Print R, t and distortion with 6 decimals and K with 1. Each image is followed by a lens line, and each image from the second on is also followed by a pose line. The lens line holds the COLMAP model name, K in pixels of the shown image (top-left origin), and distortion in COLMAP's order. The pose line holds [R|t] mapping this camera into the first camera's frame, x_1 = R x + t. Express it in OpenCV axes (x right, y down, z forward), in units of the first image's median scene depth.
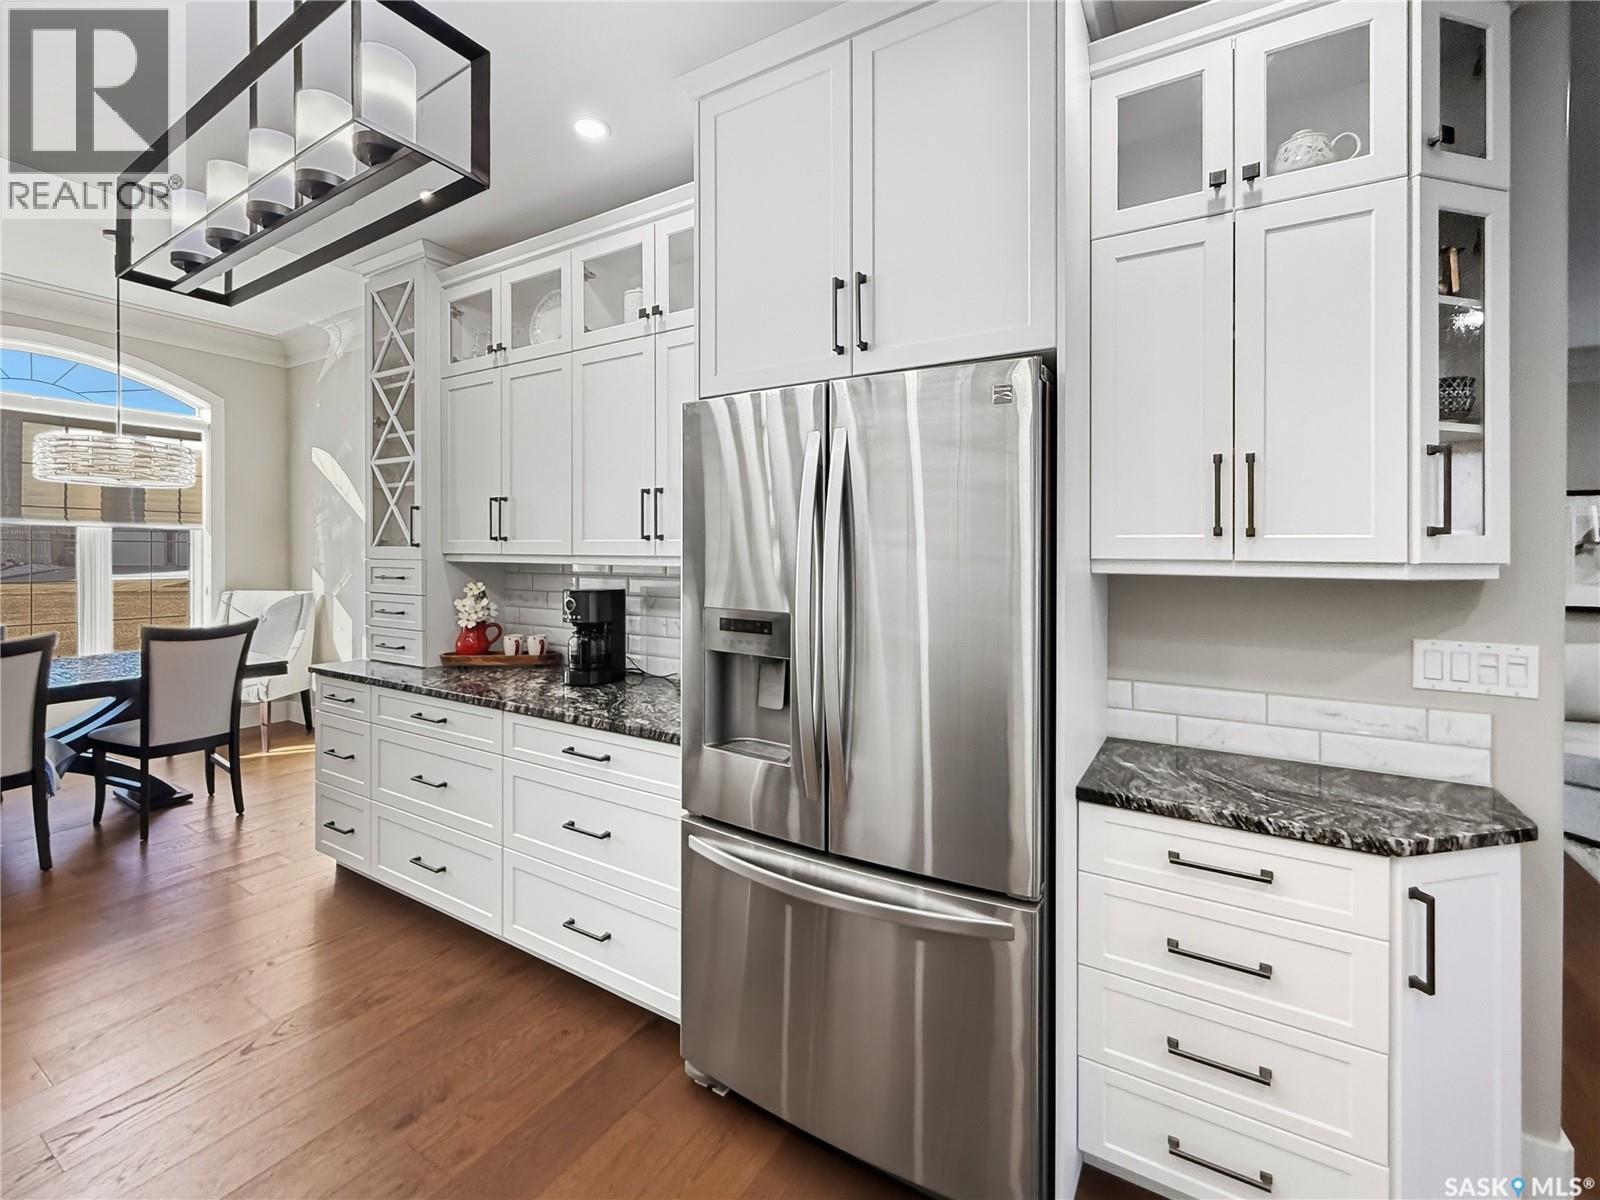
lens RADIAL K [[707.7, 0, 767.2], [0, 707.7, 547.4], [0, 0, 1]] dist [-0.008219, -0.000345]
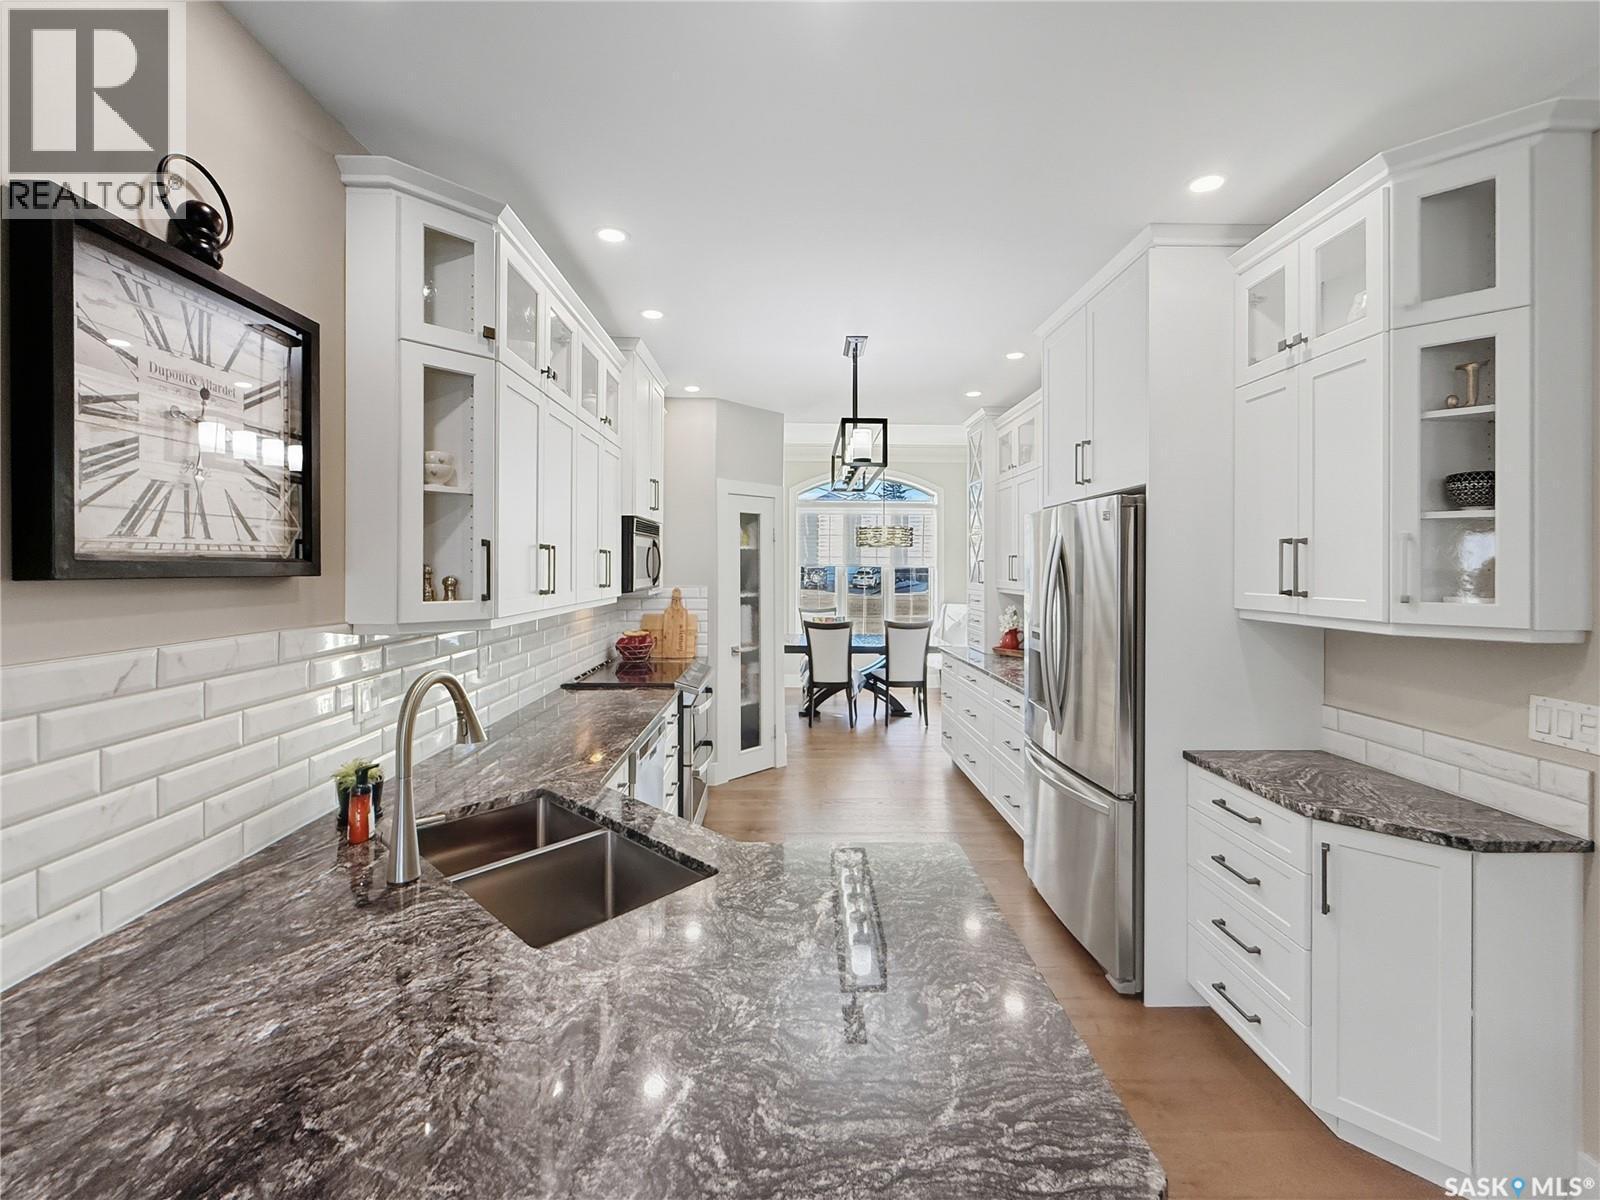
lens RADIAL K [[668.0, 0, 795.6], [0, 668.0, 564.9], [0, 0, 1]] dist [-0.000315, 0.000092]
pose [[0.548163, -0.008982, -0.836323, 1.091655], [0.006453, 0.999958, -0.006510, -0.069911], [0.836347, -0.001829, 0.548198, -0.506720]]
